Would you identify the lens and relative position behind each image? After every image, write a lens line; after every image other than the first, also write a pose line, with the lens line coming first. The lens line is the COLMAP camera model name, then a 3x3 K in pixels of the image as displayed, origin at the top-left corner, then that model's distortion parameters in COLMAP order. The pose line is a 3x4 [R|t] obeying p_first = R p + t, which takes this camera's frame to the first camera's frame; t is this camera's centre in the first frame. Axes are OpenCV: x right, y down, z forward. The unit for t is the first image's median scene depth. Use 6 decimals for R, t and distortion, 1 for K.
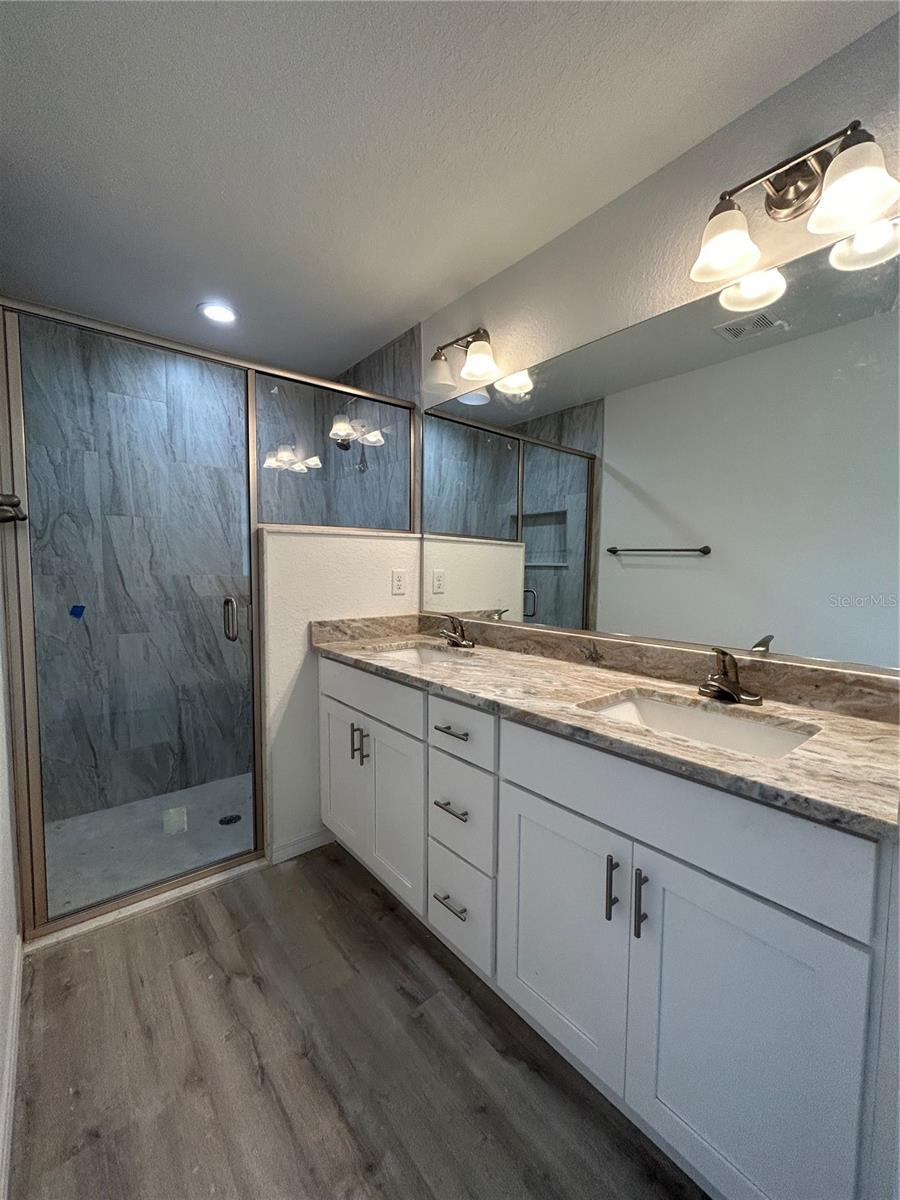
lens RADIAL K [[485.0, 0, 450.0], [0, 485.0, 600.0], [0, 0, 1]] dist [-0.002166, -0.000383]
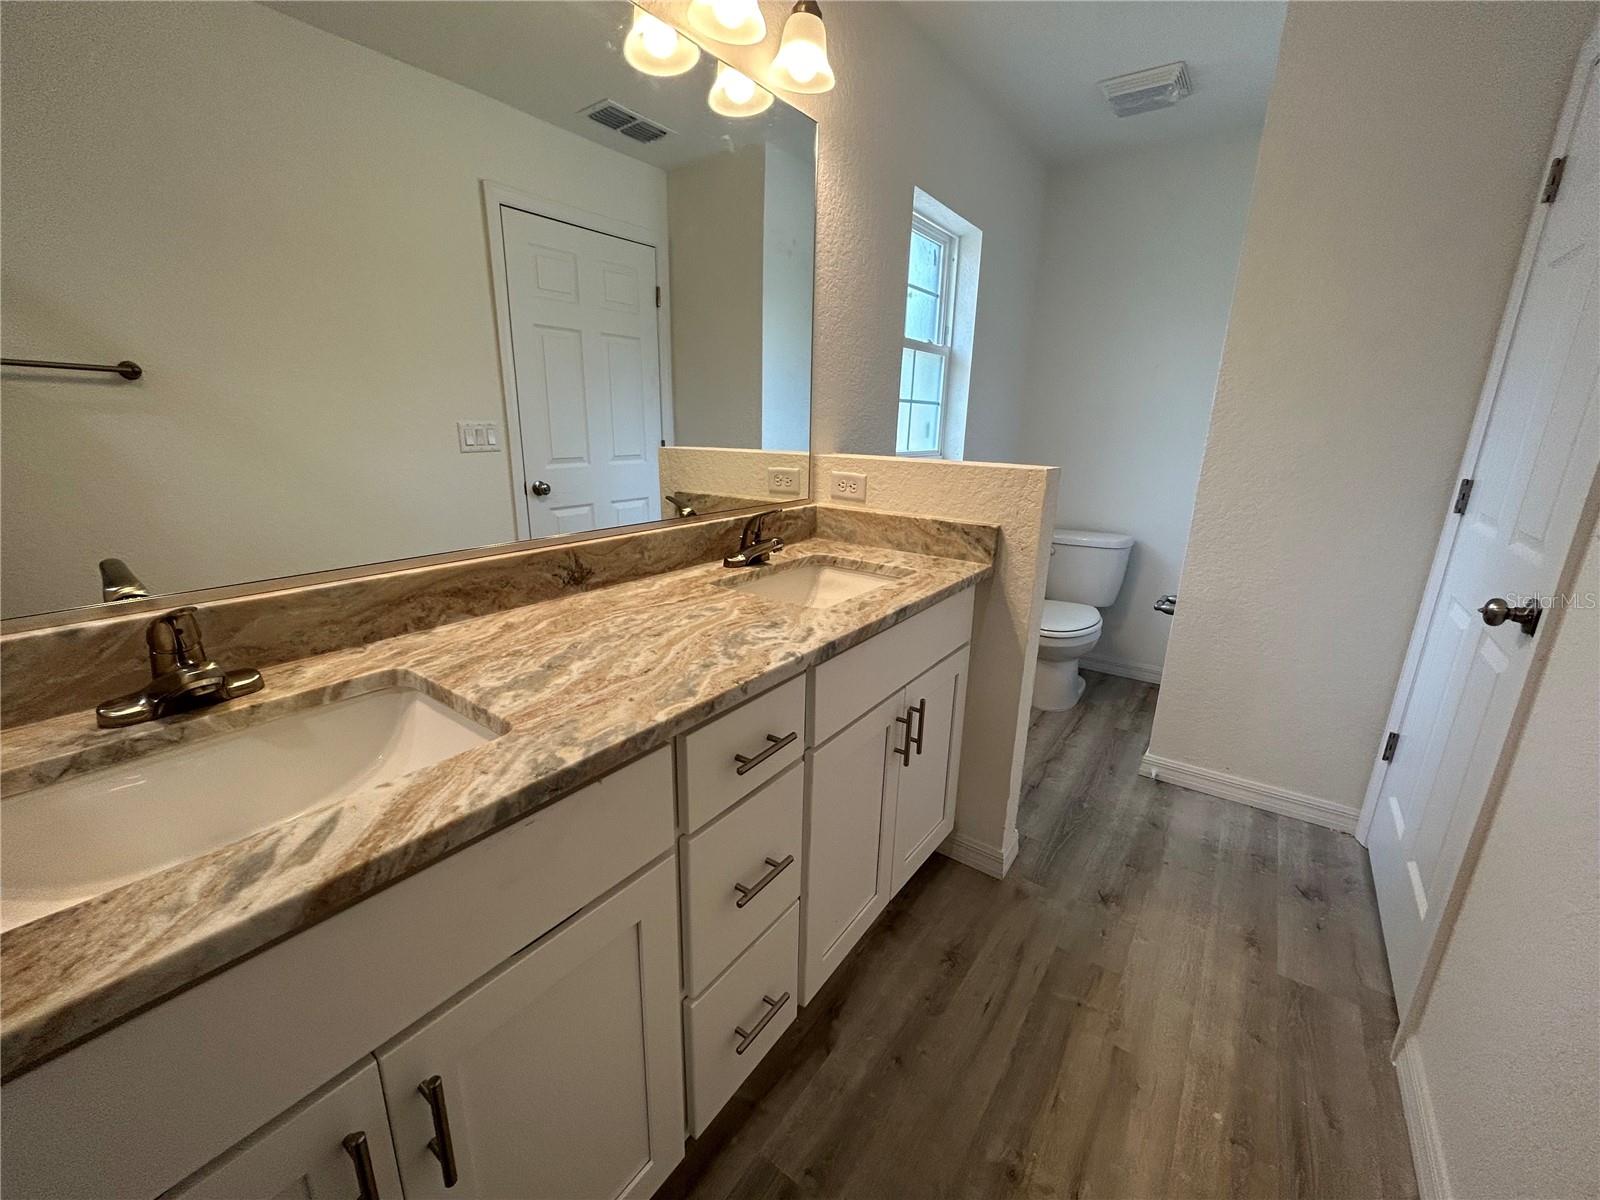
lens RADIAL K [[646.6, 0, 800.0], [0, 646.6, 600.0], [0, 0, 1]] dist [-0.002166, -0.000383]
pose [[-0.253522, -0.275840, 0.927167, -0.669200], [0.042912, 0.954331, 0.295655, -0.102020], [-0.966377, 0.114742, -0.230107, 1.196208]]
